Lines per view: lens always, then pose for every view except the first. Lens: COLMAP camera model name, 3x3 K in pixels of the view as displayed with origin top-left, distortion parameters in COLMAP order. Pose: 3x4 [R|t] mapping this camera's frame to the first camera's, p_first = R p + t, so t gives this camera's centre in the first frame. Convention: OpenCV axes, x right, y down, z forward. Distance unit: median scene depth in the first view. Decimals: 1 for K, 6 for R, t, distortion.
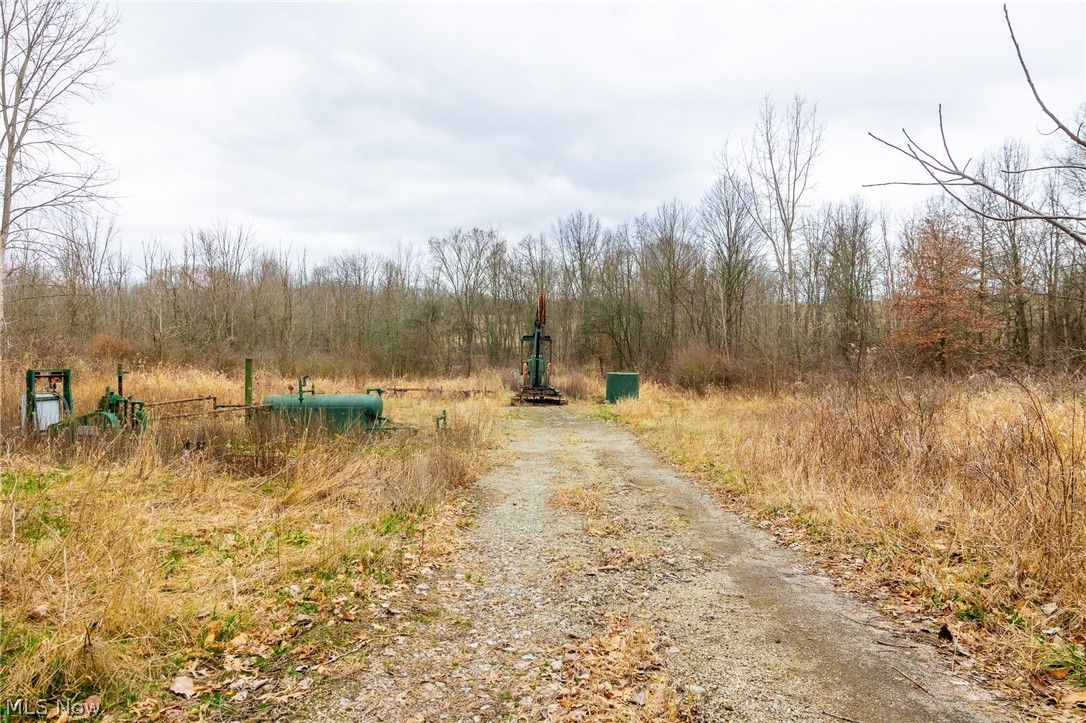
lens RADIAL K [[742.5, 0, 543.0], [0, 742.5, 361.5], [0, 0, 1]] dist [0.005340, 0.002164]
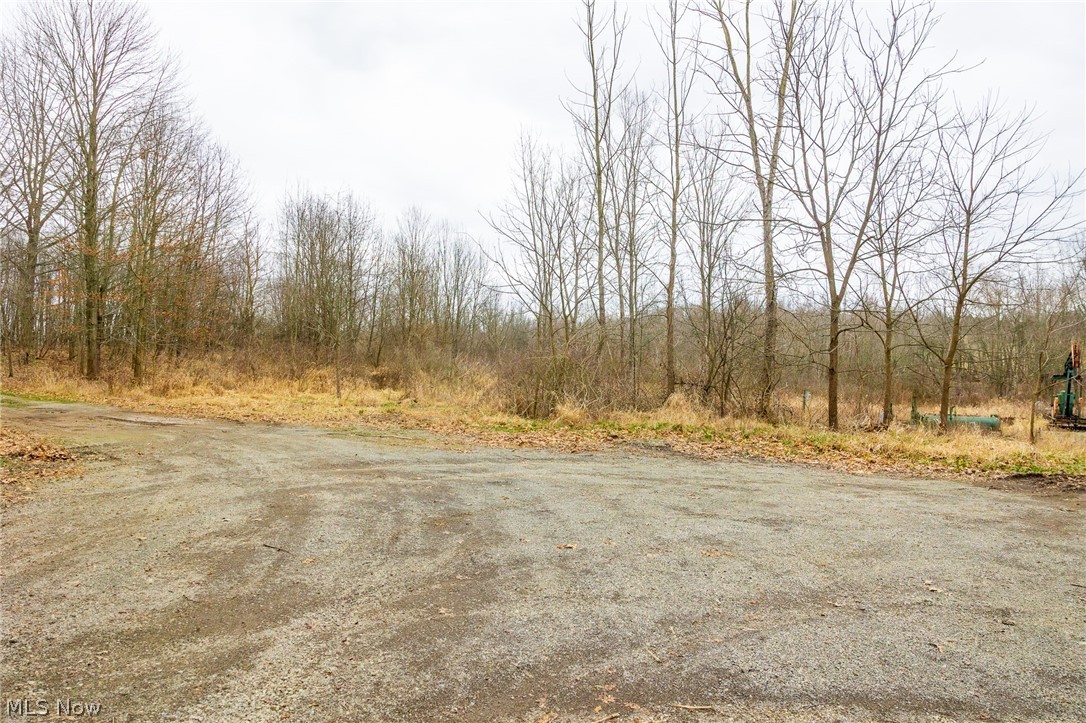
lens RADIAL K [[729.4, 0, 543.0], [0, 729.4, 361.5], [0, 0, 1]] dist [0.002042, 0.001846]
pose [[0.841325, -0.002378, -0.540524, -0.073396], [-0.012966, 0.999614, -0.024579, -0.014000], [0.540374, 0.027688, 0.840970, -0.430794]]
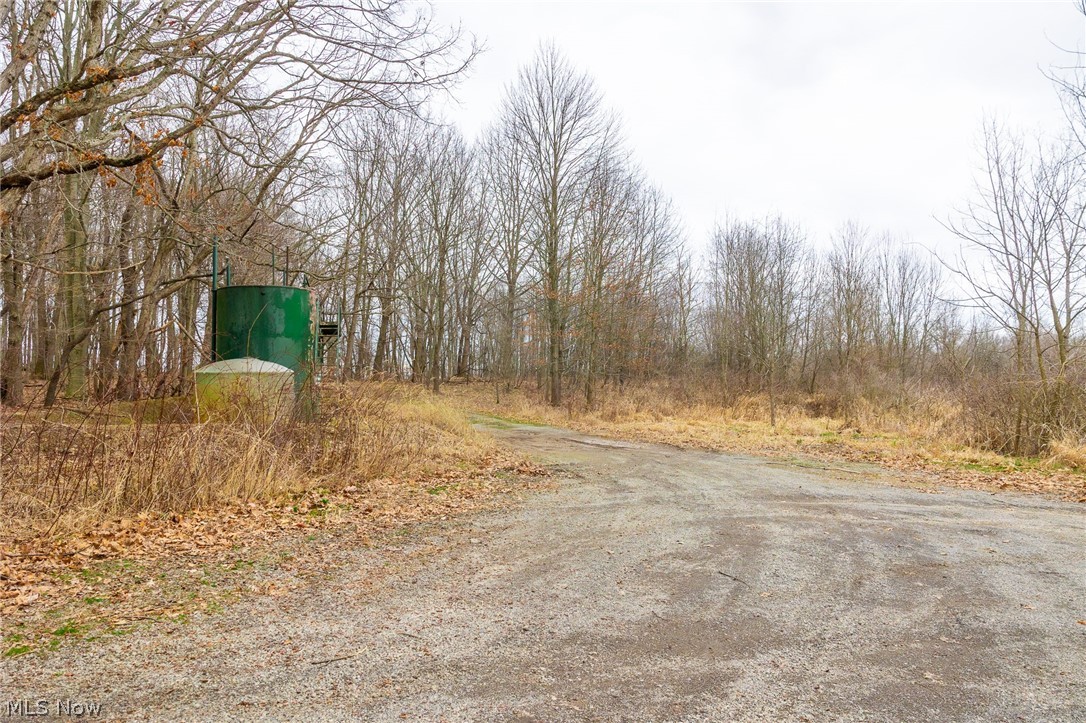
lens RADIAL K [[742.5, 0, 543.0], [0, 742.5, 361.5], [0, 0, 1]] dist [0.005340, 0.002164]
pose [[0.418905, -0.040834, -0.907112, -0.080875], [-0.015939, 0.998504, -0.052308, -0.014773], [0.907890, 0.036371, 0.417627, -0.438836]]
